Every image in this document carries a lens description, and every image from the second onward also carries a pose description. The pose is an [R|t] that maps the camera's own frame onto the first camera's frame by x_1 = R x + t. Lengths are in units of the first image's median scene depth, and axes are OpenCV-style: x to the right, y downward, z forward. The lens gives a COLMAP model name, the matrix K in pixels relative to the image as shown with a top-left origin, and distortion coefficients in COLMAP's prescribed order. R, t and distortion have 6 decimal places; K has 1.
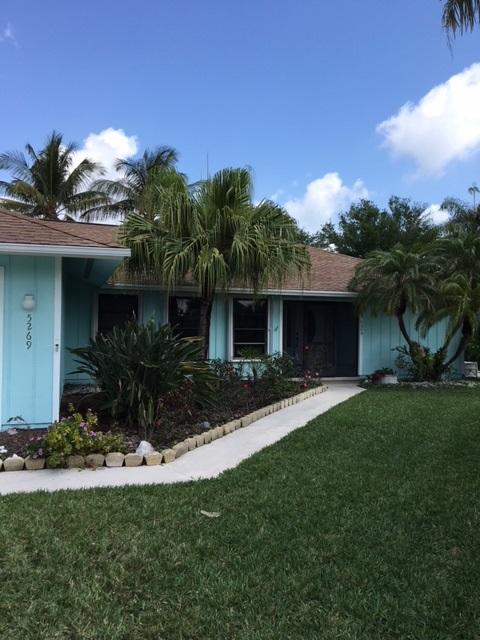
lens RADIAL K [[539.6, 0, 240.0], [0, 539.6, 320.0], [0, 0, 1]] dist [0.351103, -0.000344]
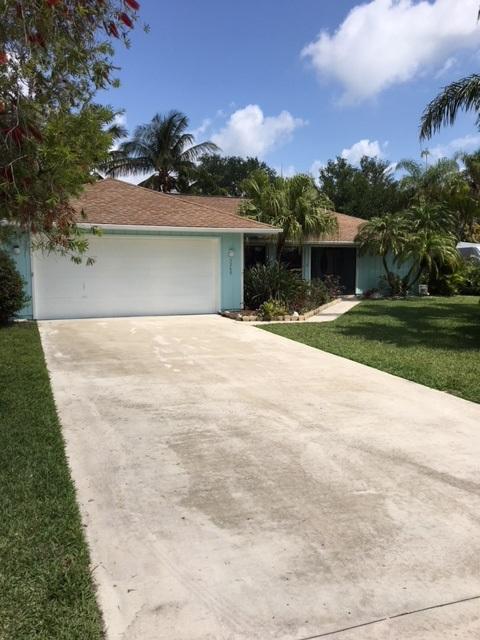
lens RADIAL K [[540.4, 0, 216.8], [0, 540.4, 319.9], [0, 0, 1]] dist [0.240679, 0.000274]
pose [[0.998744, -0.012398, 0.048537, -0.120902], [0.006816, 0.993511, 0.113530, -0.003927], [-0.049630, -0.113056, 0.992348, -0.260739]]
